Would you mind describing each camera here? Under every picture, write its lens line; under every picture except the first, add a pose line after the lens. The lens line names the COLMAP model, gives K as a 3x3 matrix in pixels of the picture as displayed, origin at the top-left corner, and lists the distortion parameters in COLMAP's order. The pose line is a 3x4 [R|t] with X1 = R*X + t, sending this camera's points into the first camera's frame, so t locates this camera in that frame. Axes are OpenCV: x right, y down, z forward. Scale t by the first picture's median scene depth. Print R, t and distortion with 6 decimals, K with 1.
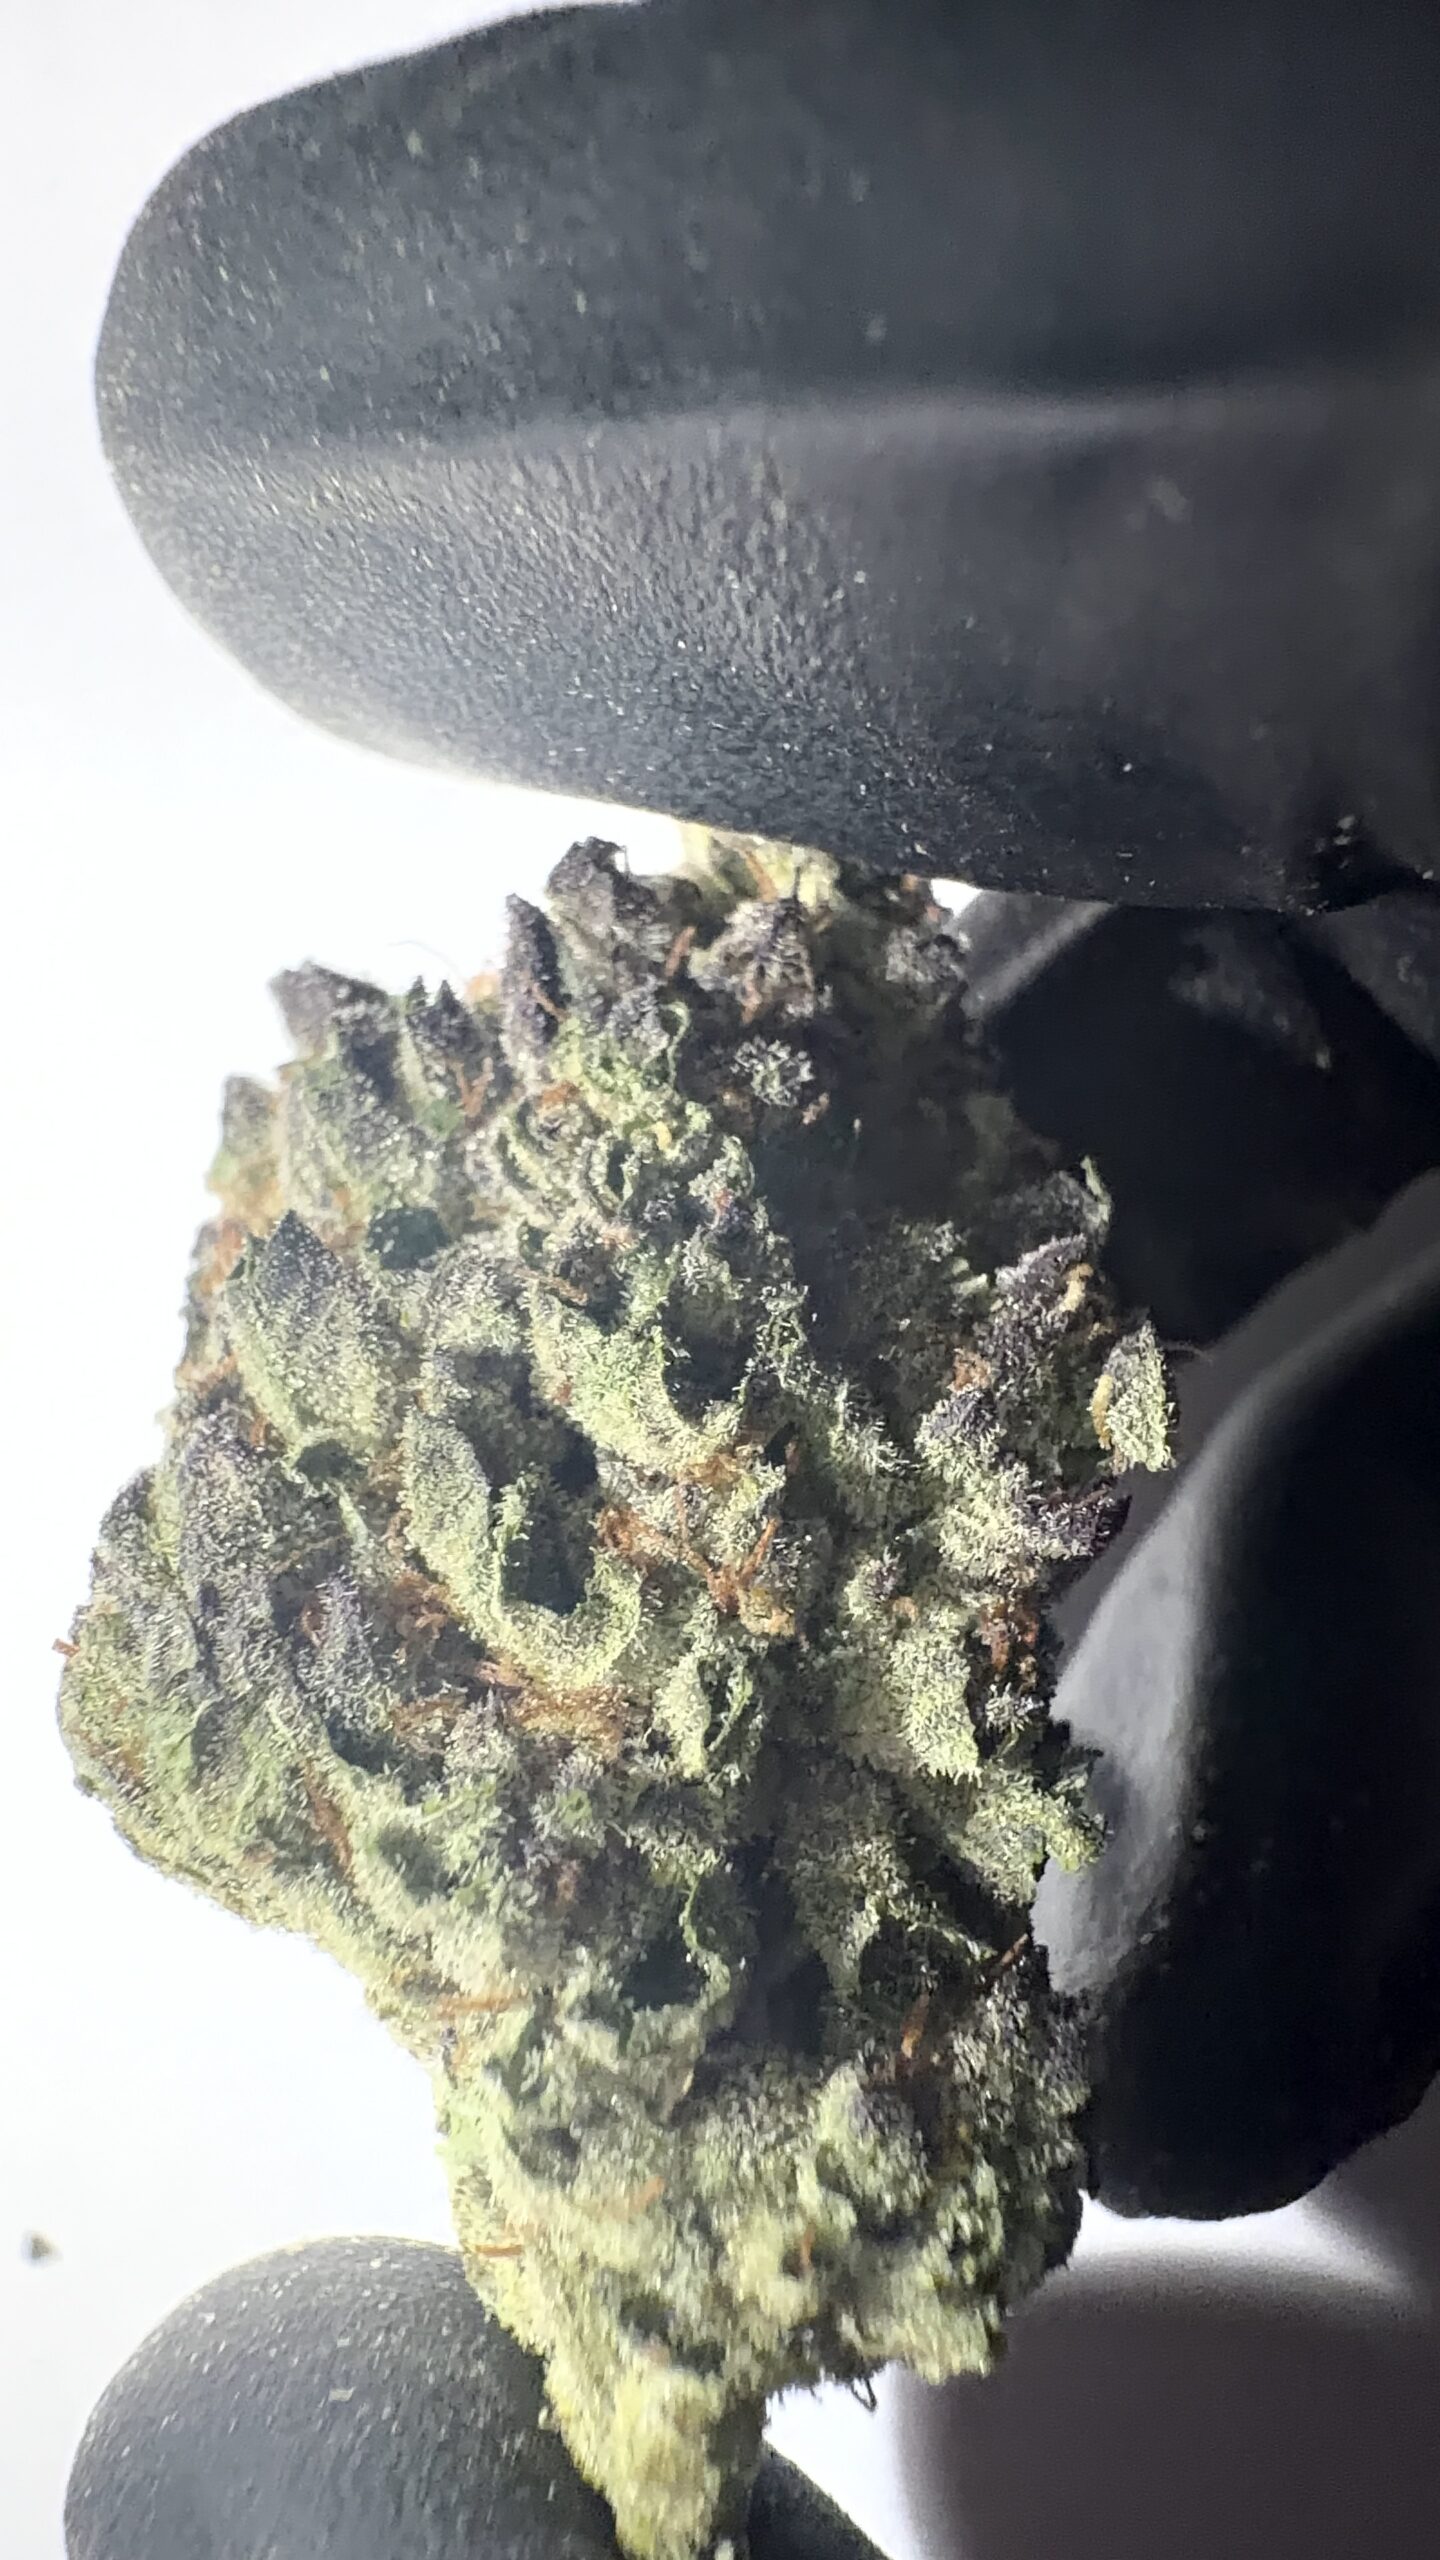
lens RADIAL K [[1620.5, 0, 656.6], [0, 1620.5, 1348.4], [0, 0, 1]] dist [-0.040442, 0.134911]
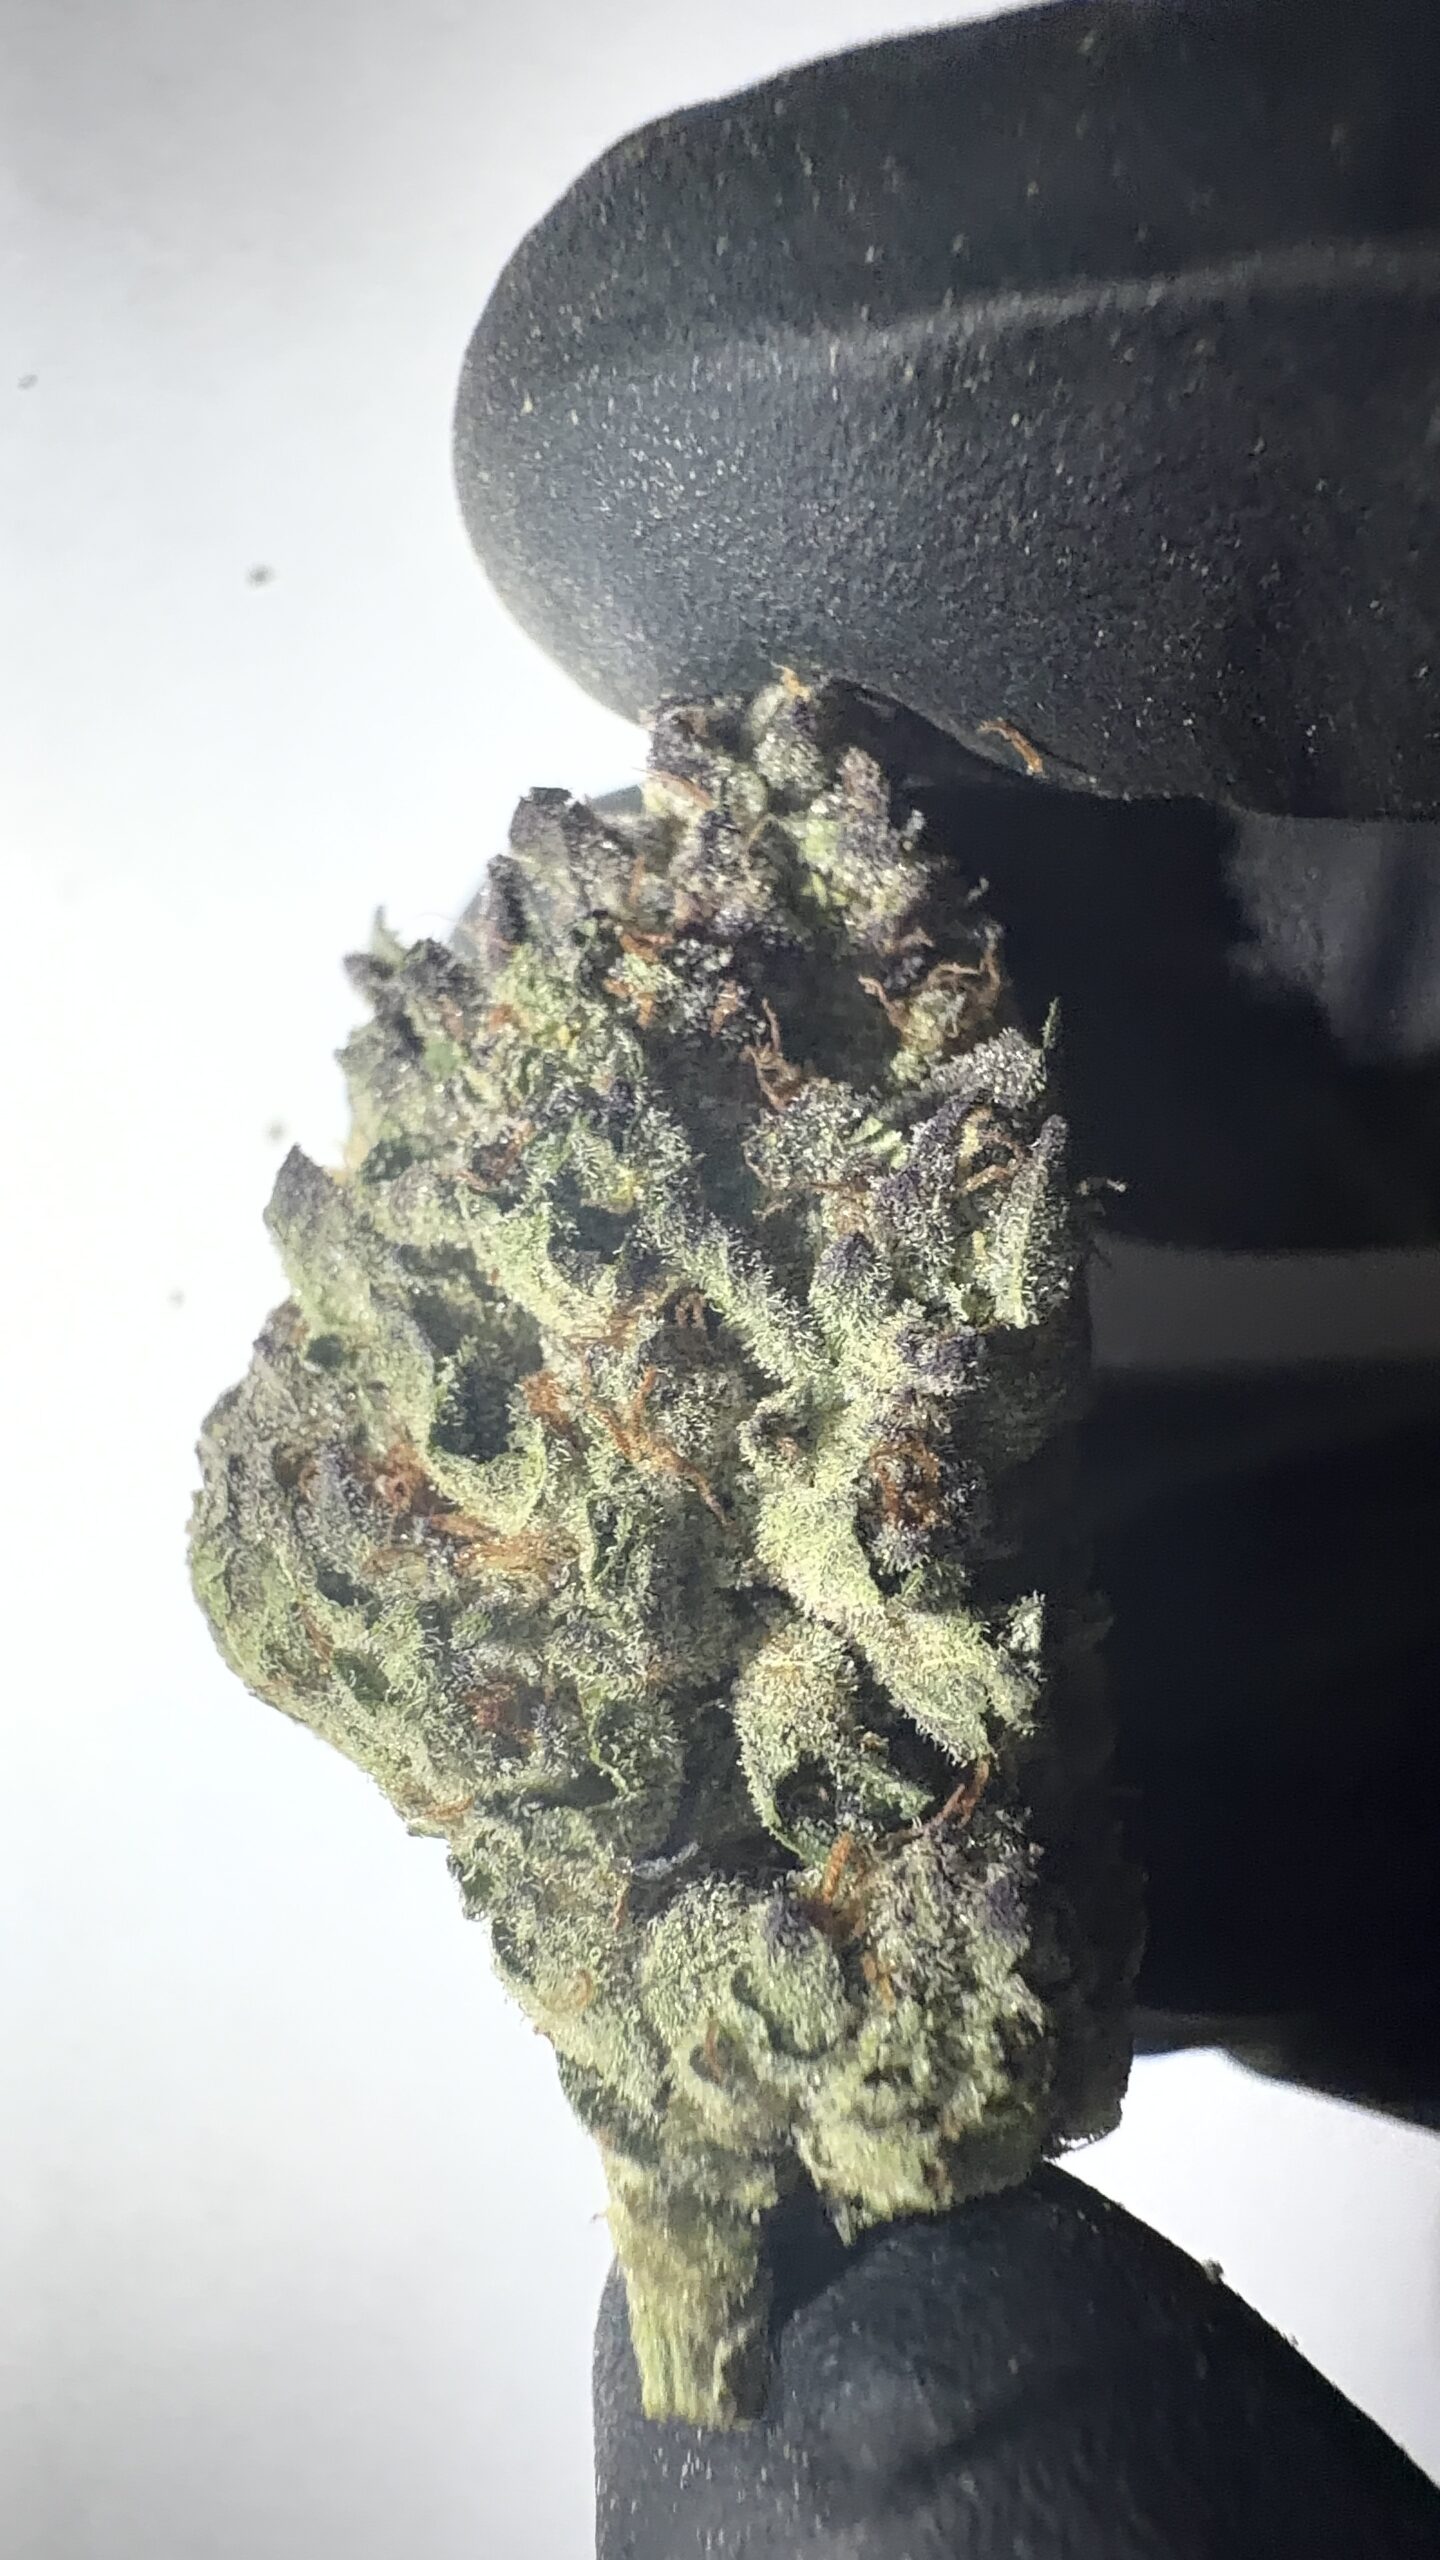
lens RADIAL K [[1620.5, 0, 656.6], [0, 1620.5, 1348.4], [0, 0, 1]] dist [-0.040442, 0.134911]
pose [[0.916945, -0.072254, -0.392416, 0.484729], [0.058138, 0.997166, -0.047755, 0.139450], [0.394755, 0.020974, 0.918547, 0.006074]]
